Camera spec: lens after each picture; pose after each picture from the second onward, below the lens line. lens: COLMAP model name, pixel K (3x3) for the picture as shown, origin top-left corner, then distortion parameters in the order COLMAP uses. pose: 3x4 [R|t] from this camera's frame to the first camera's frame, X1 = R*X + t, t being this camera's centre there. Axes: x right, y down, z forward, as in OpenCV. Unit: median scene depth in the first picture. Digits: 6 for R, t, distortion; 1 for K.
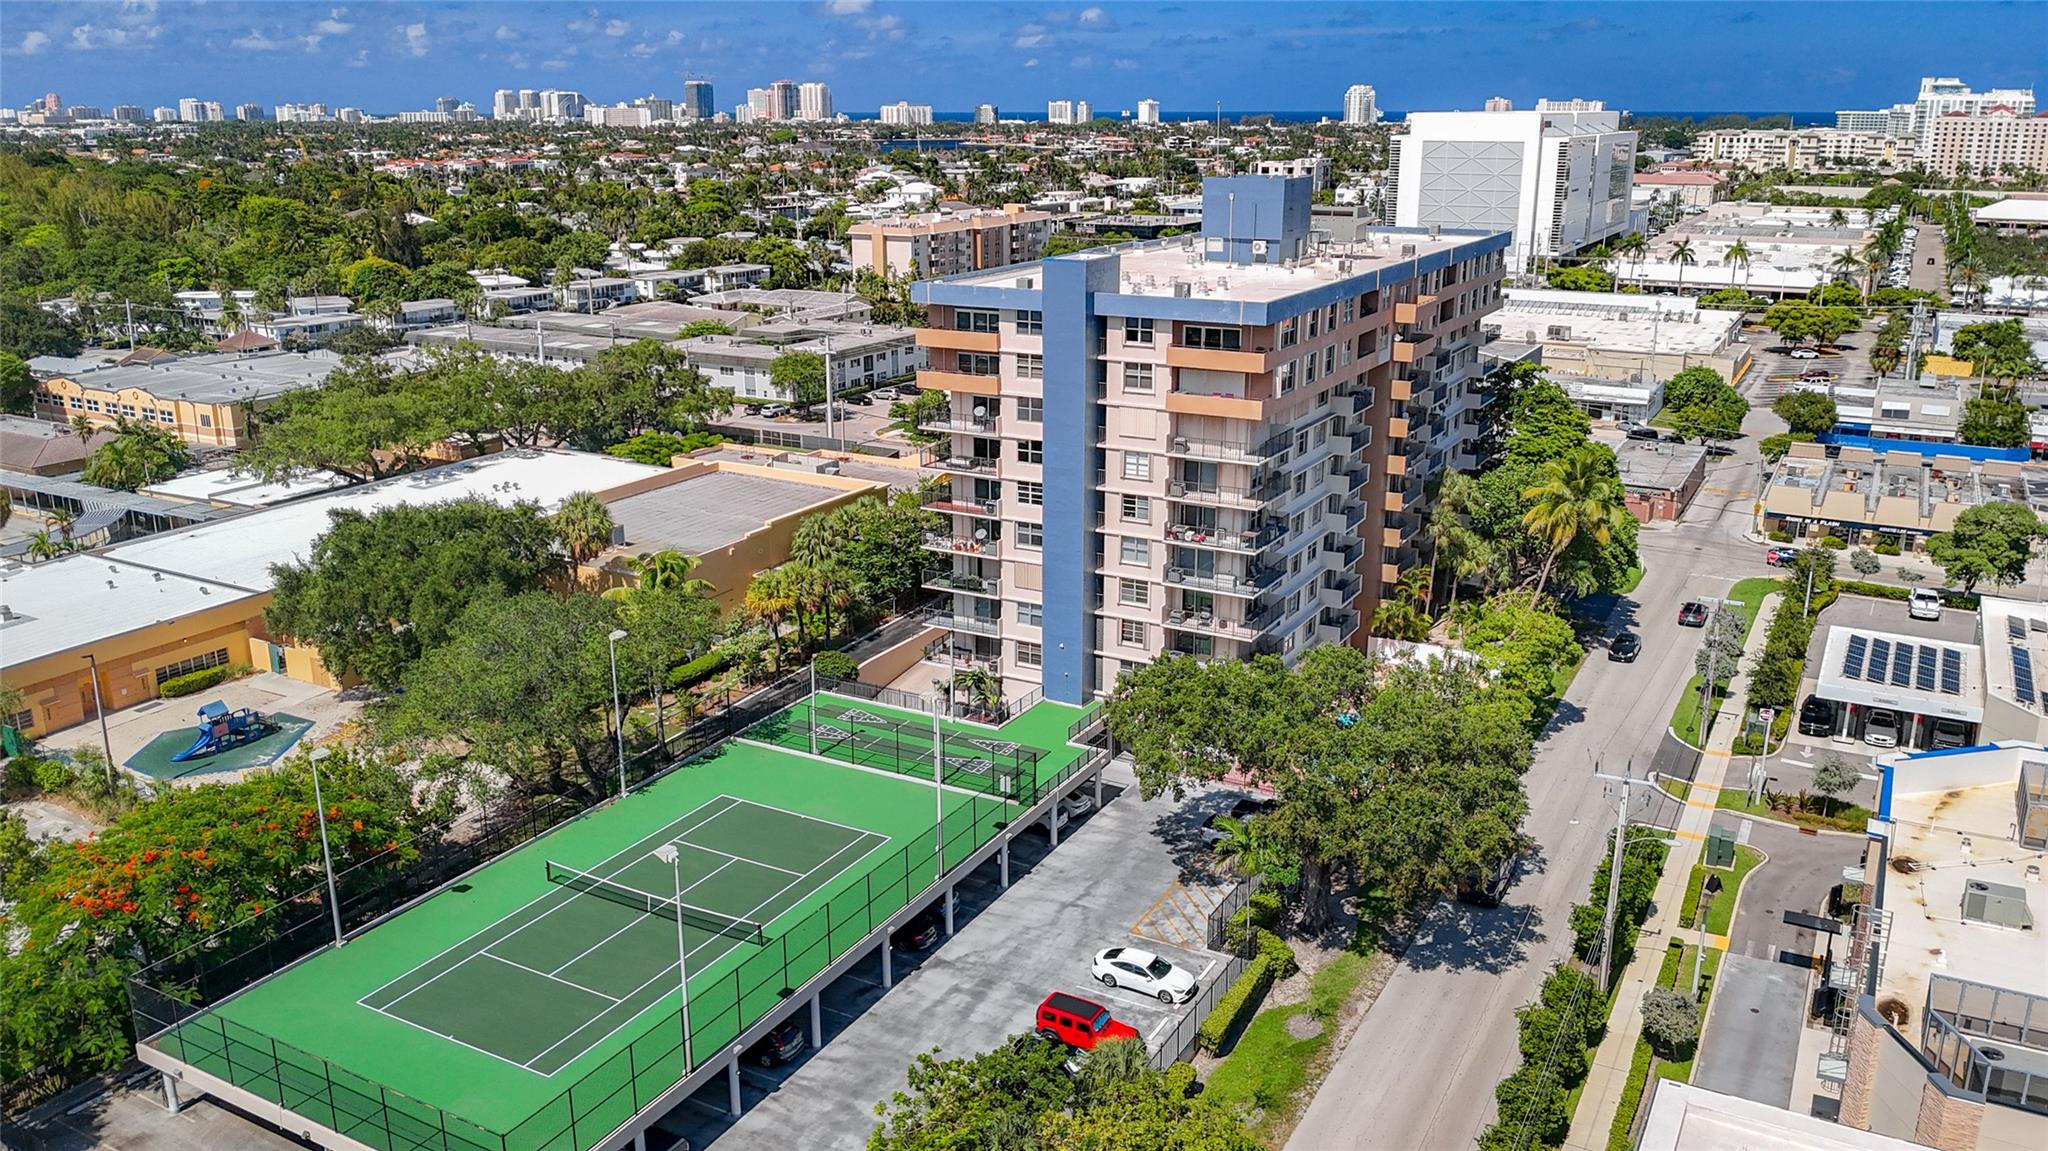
lens RADIAL K [[1511.4, 0, 1032.7], [0, 1511.4, 553.8], [0, 0, 1]] dist [0.035126, -0.062438]
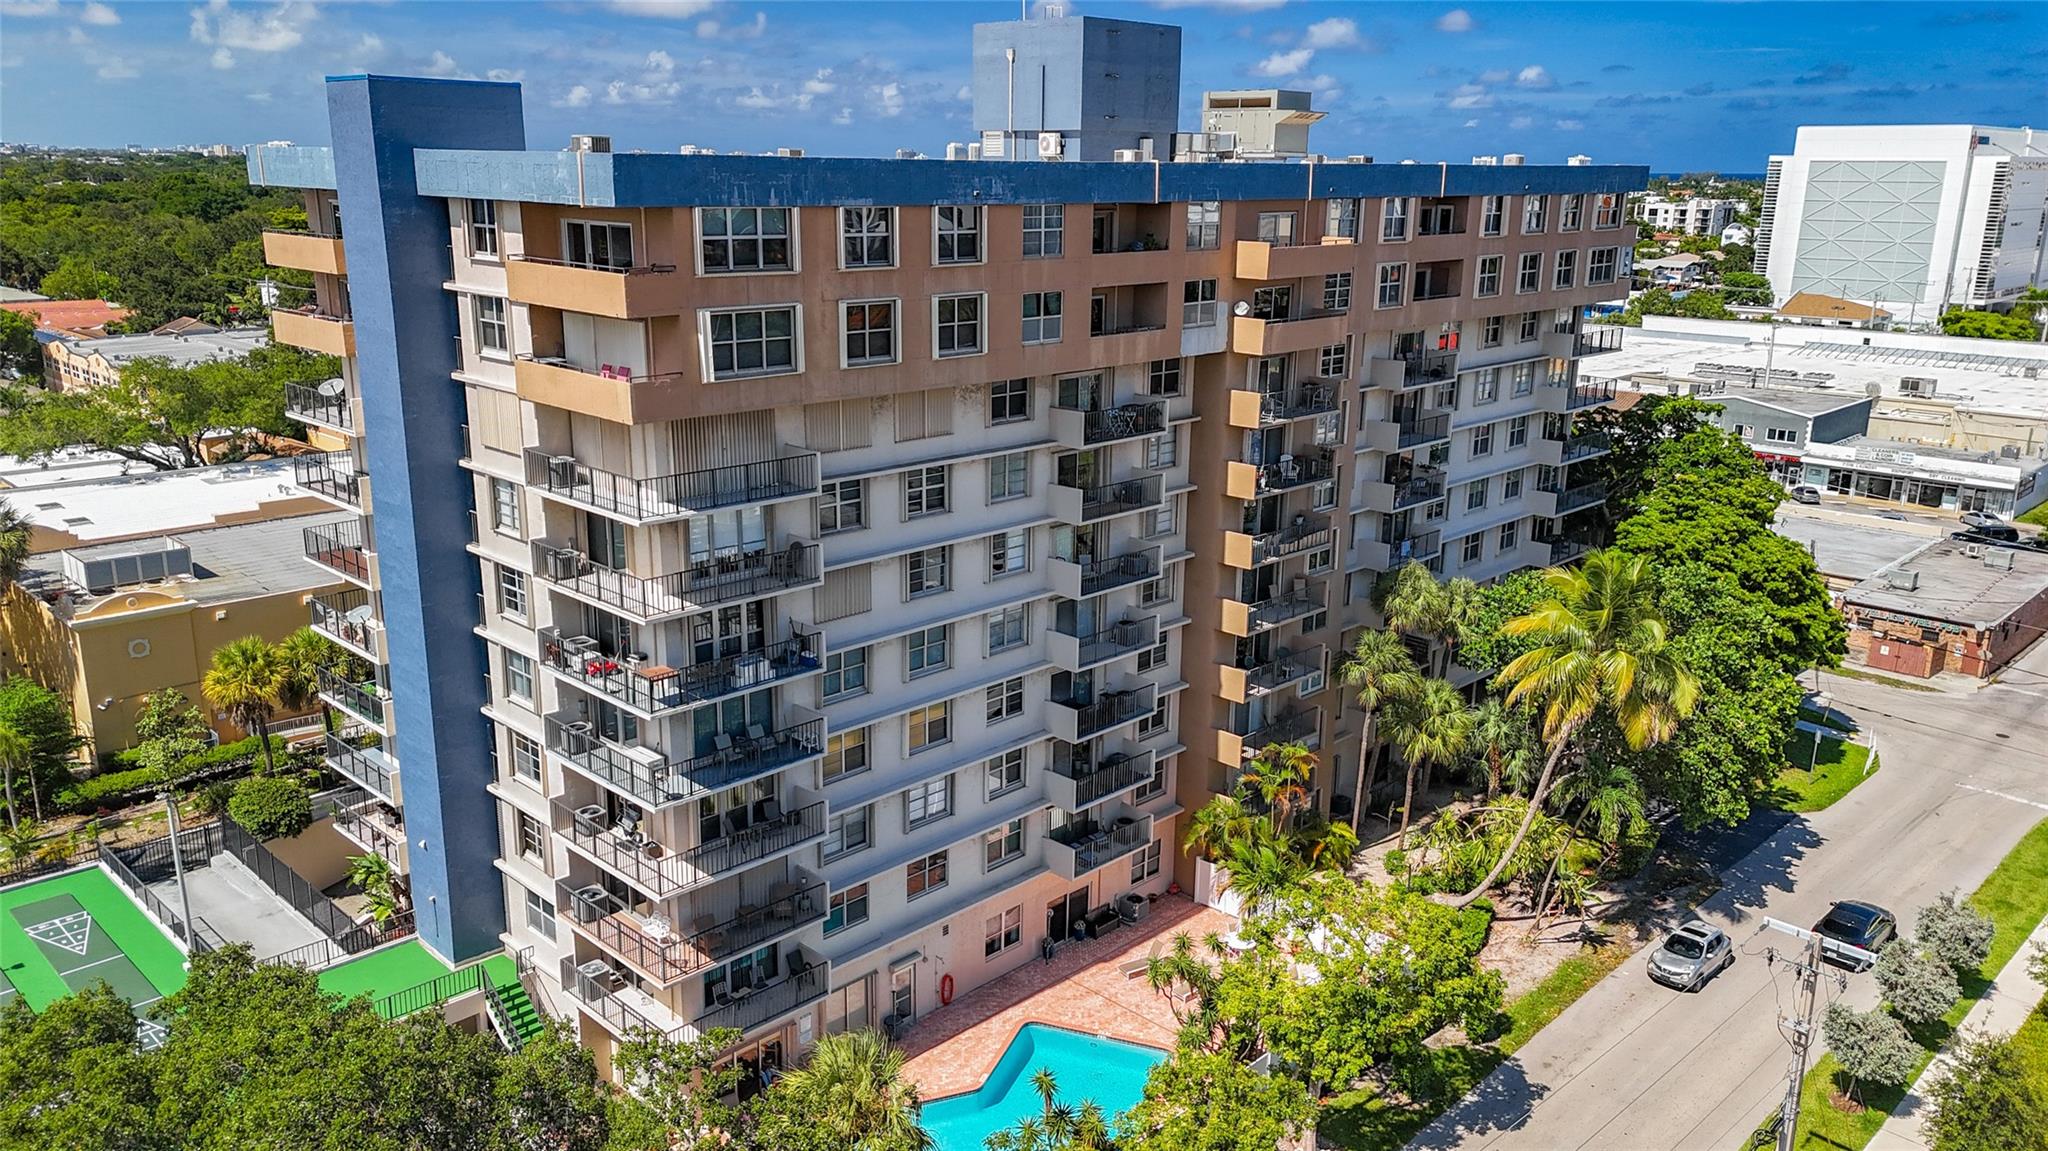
lens RADIAL K [[1511.4, 0, 1037.6], [0, 1511.4, 568.3], [0, 0, 1]] dist [0.035126, -0.062438]
pose [[0.965951, 0.067446, -0.249779, 0.276026], [-0.074247, 0.997079, -0.017895, -0.035375], [0.247843, 0.035831, 0.968138, 0.436976]]
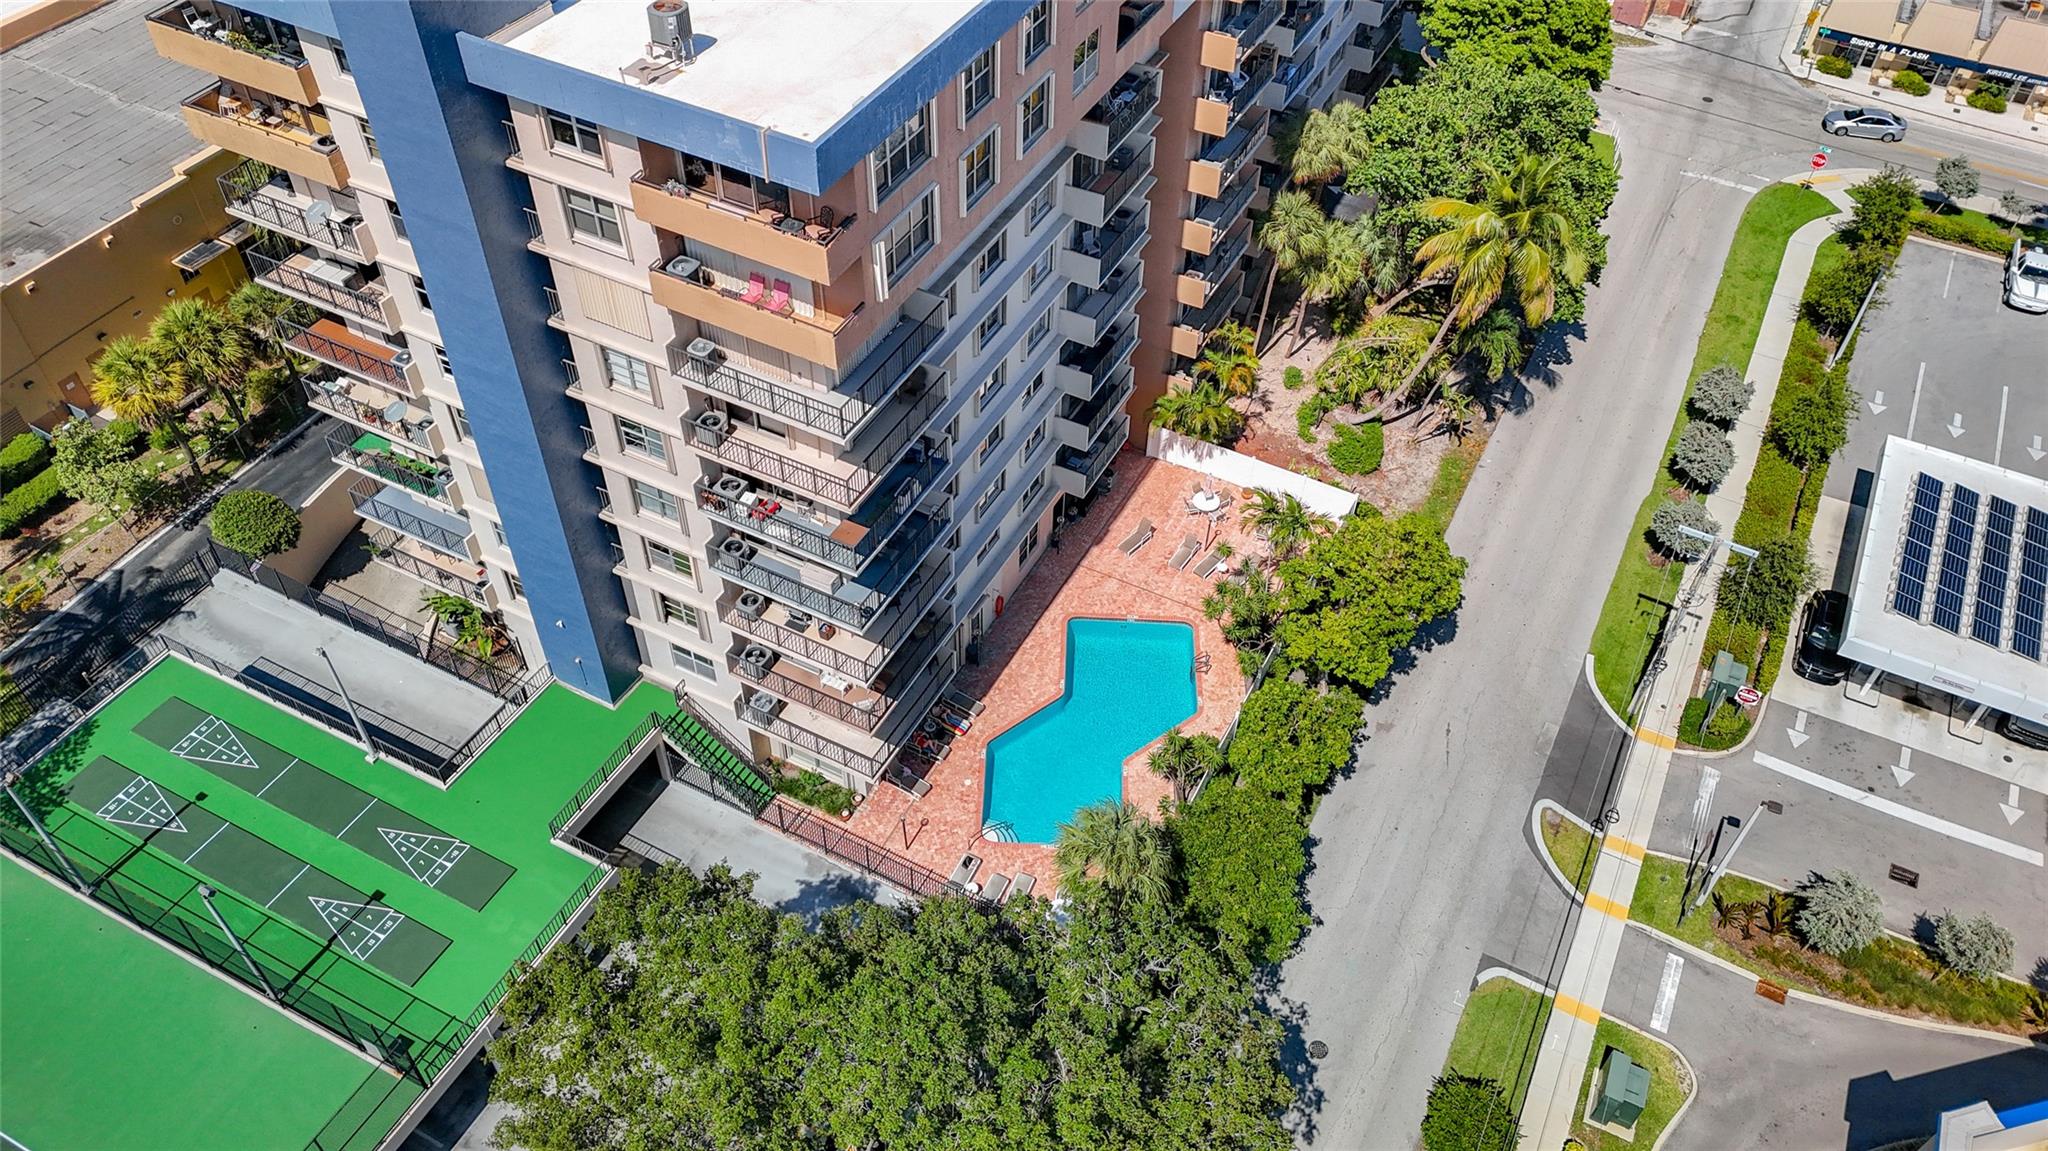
lens RADIAL K [[1511.4, 0, 1016.2], [0, 1511.4, 563.0], [0, 0, 1]] dist [0.035126, -0.062438]
pose [[0.999381, -0.013210, 0.032594, 0.138454], [-0.005170, 0.861520, 0.507698, -0.198771], [-0.034787, -0.507552, 0.860919, 0.415163]]
